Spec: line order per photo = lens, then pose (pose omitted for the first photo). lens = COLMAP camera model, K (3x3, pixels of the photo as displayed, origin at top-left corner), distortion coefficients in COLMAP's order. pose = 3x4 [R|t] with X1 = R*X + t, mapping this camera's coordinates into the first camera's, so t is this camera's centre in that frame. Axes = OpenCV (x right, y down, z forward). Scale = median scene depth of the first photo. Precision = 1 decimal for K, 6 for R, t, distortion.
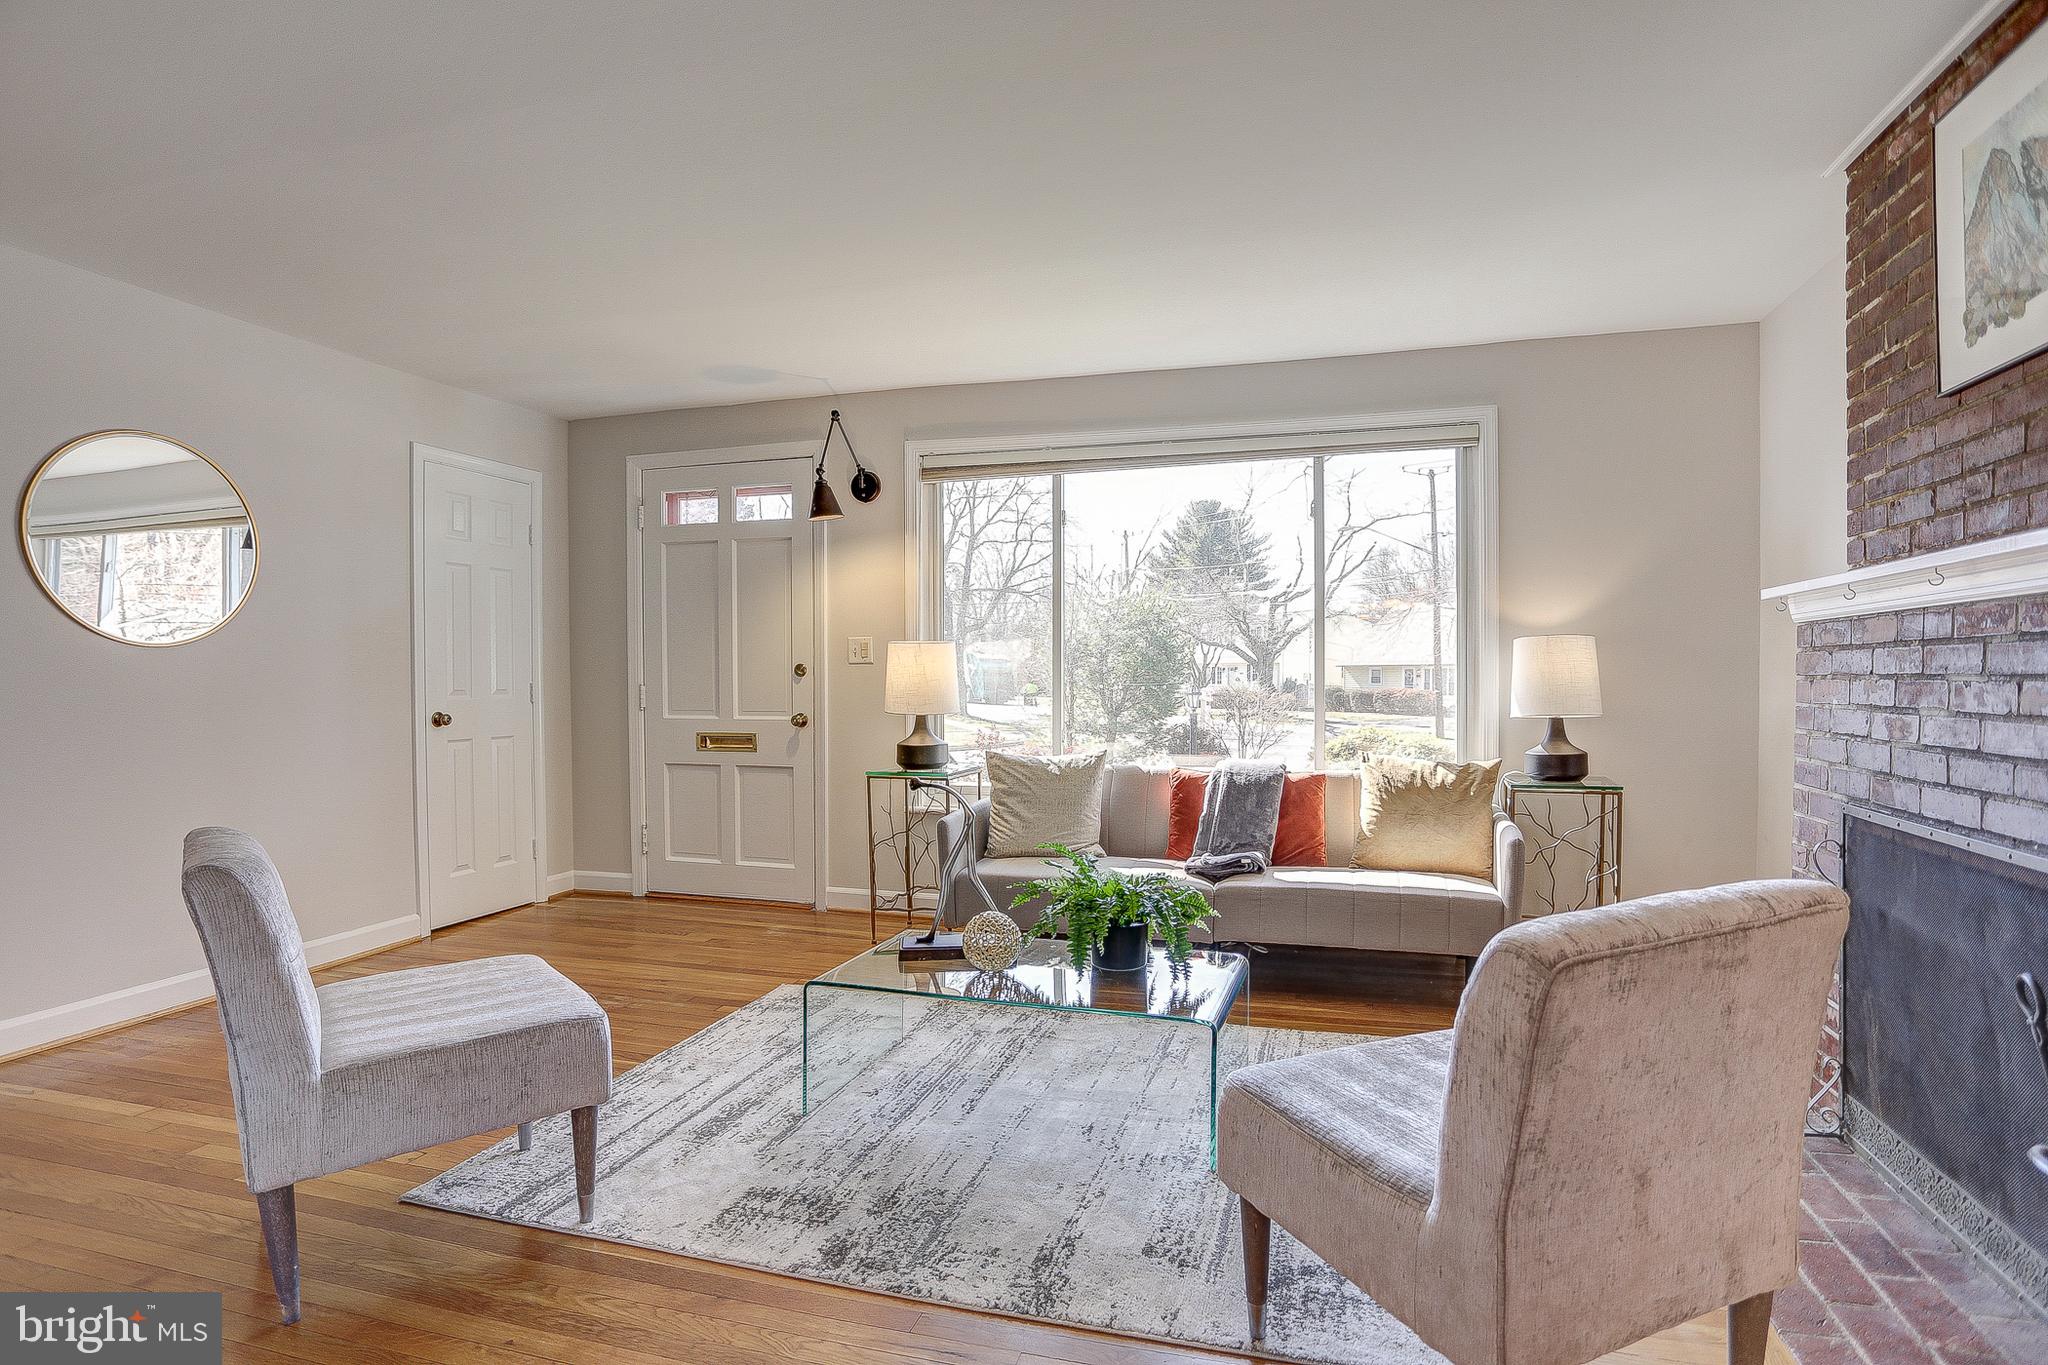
lens RADIAL K [[993.5, 0, 1024.0], [0, 993.5, 682.5], [0, 0, 1]] dist [-0.001799, -0.000288]
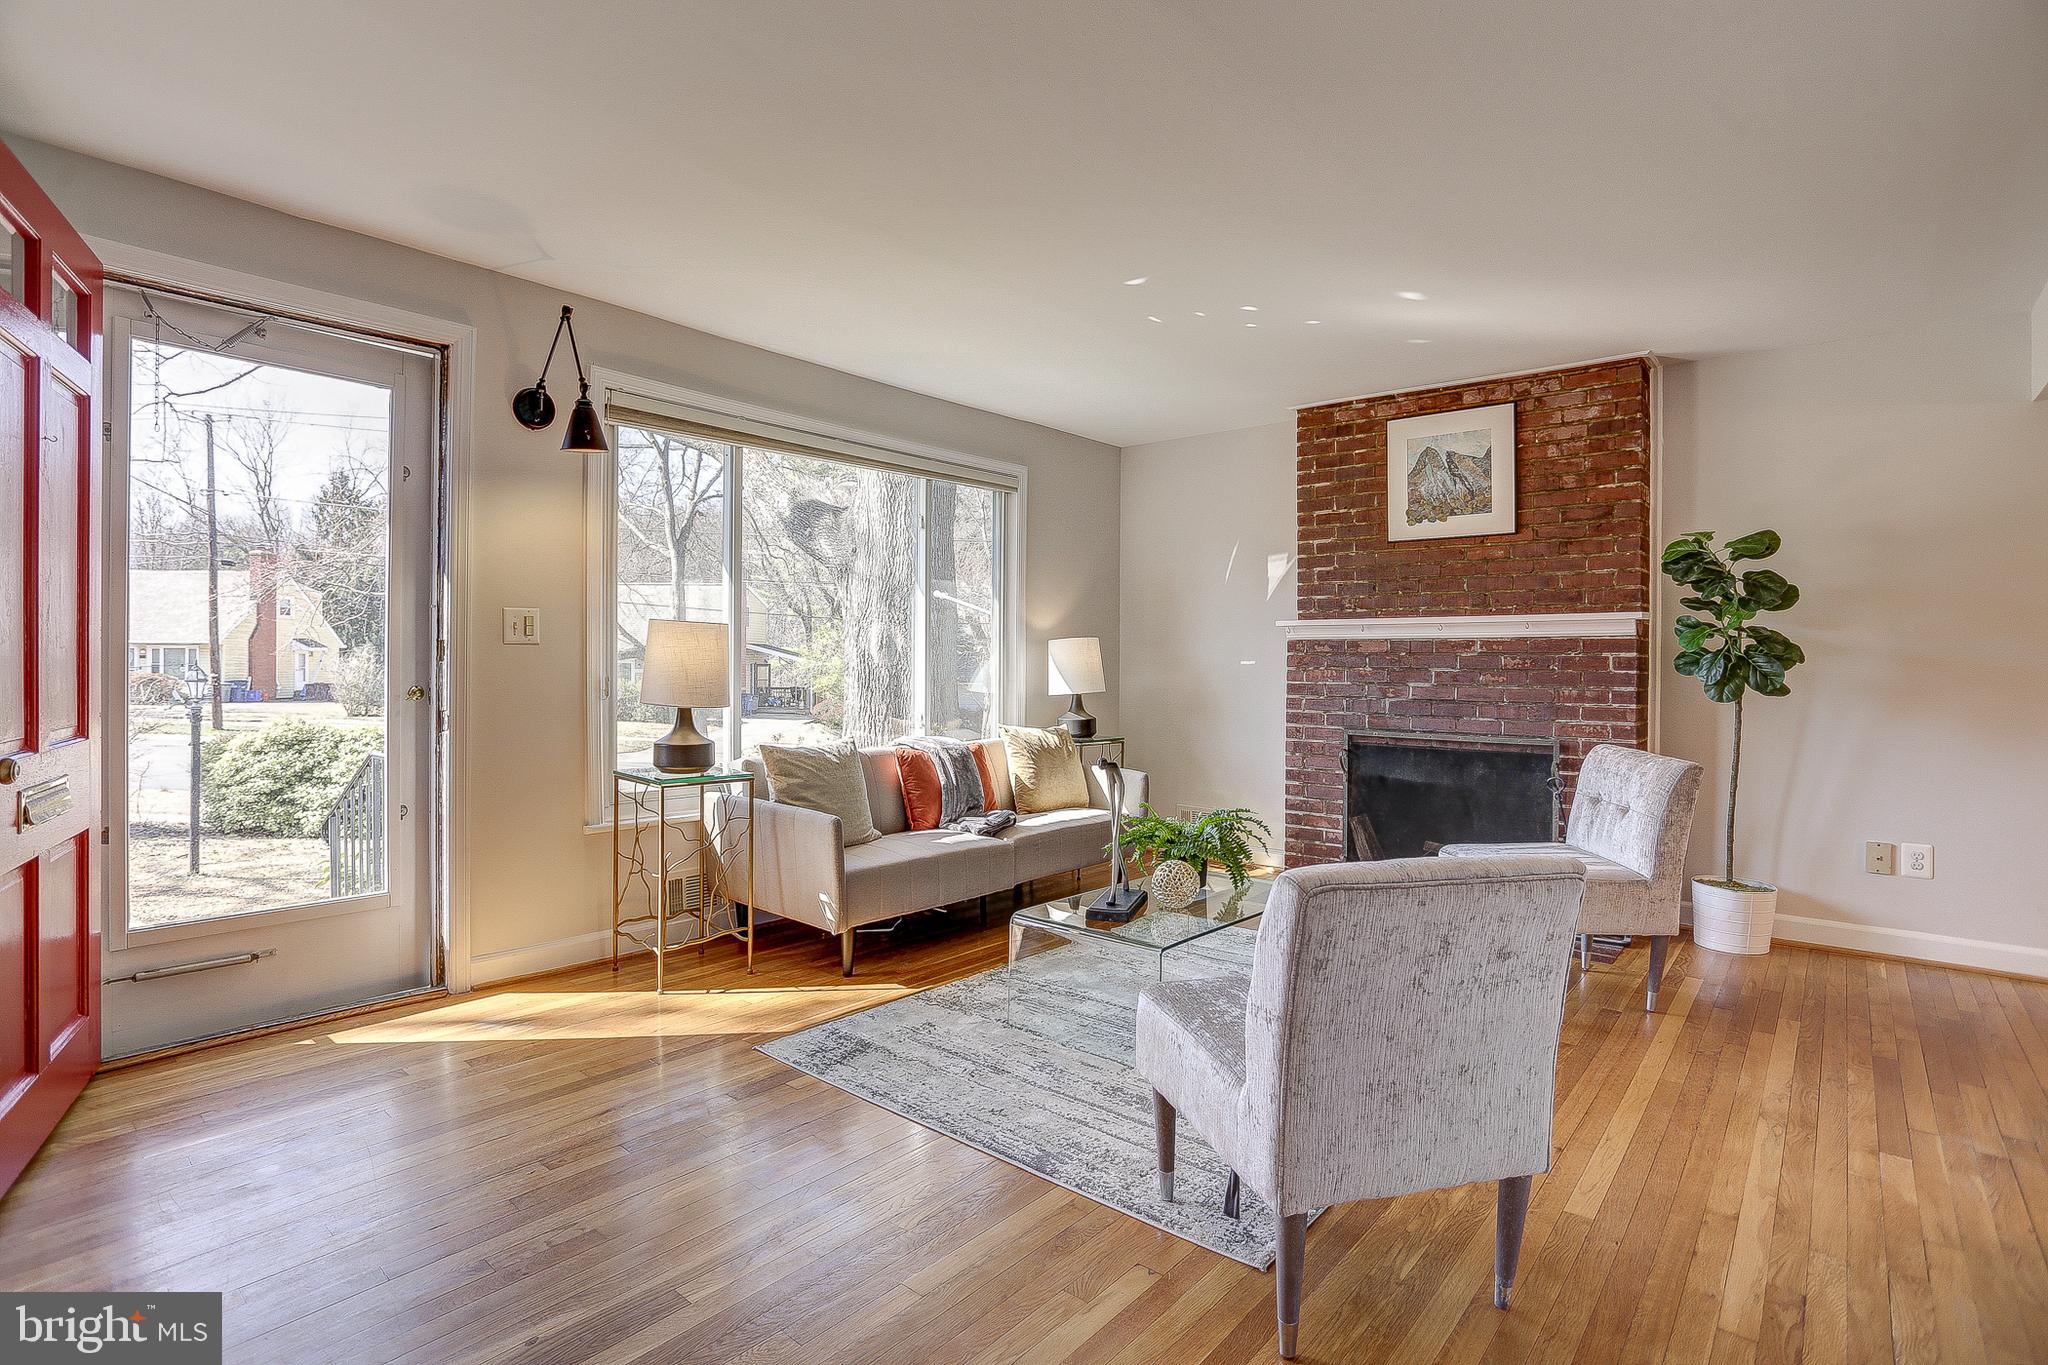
lens RADIAL K [[1043.7, 0, 1021.0], [0, 1043.7, 666.4], [0, 0, 1]] dist [-0.041658, 0.000669]
pose [[0.430315, 0.005896, 0.902660, -0.911603], [-0.000165, 0.999979, -0.006453, 0.004370], [-0.902679, 0.002628, 0.430307, 0.435005]]
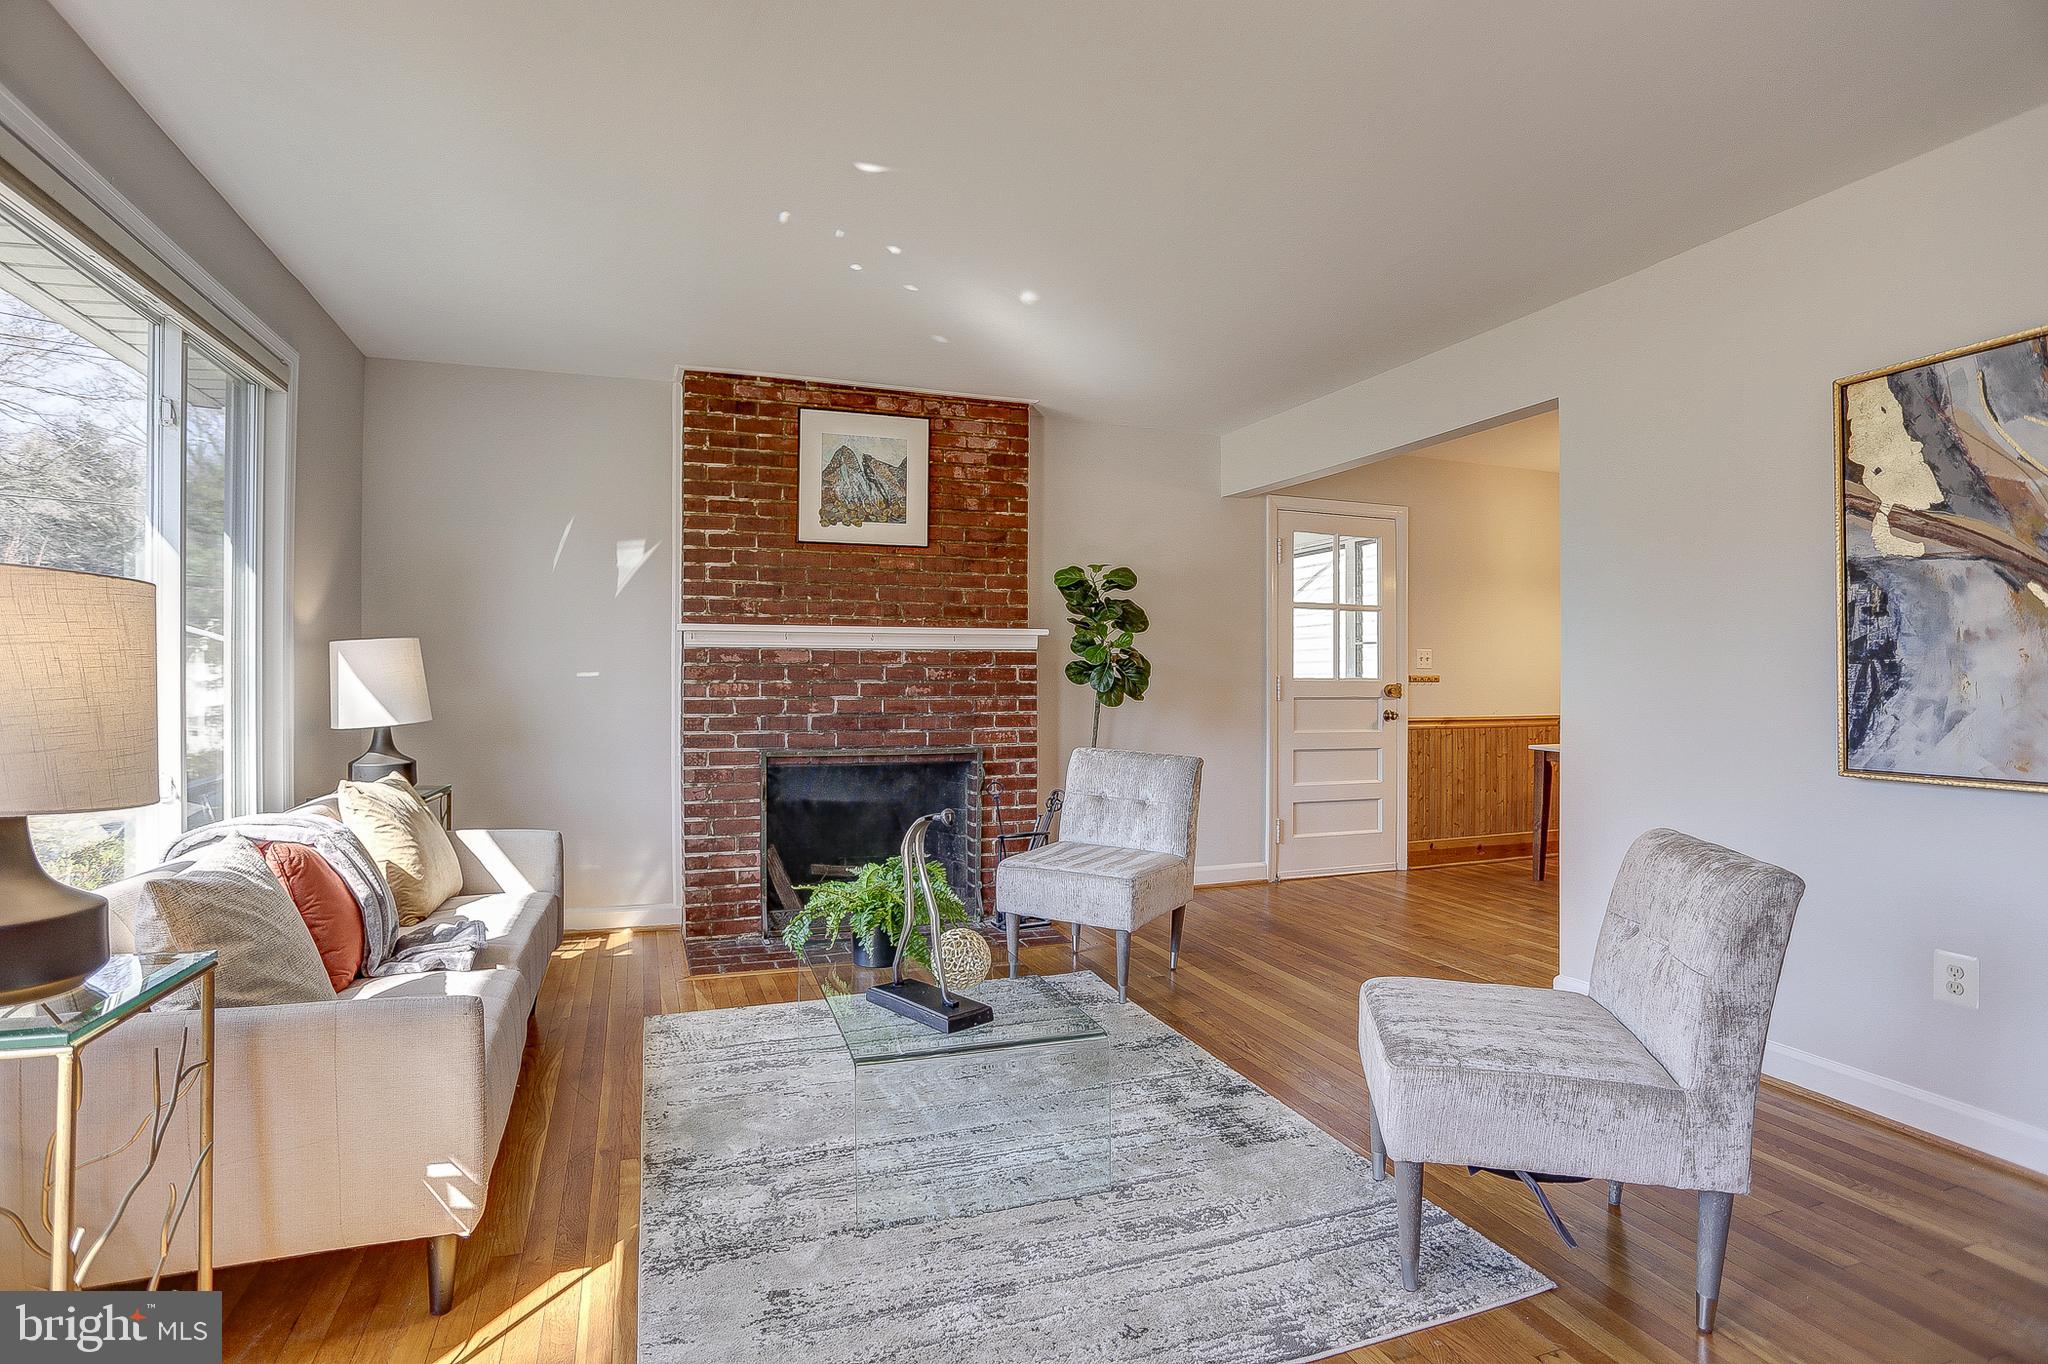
lens RADIAL K [[1032.8, 0, 1024.0], [0, 1032.8, 682.0], [0, 0, 1]] dist [-0.092374, 0.060801]
pose [[-0.588991, -0.000753, 0.808140, -0.618829], [0.009974, 0.999917, 0.008201, -0.007924], [-0.808078, 0.012891, -0.588934, 1.098648]]
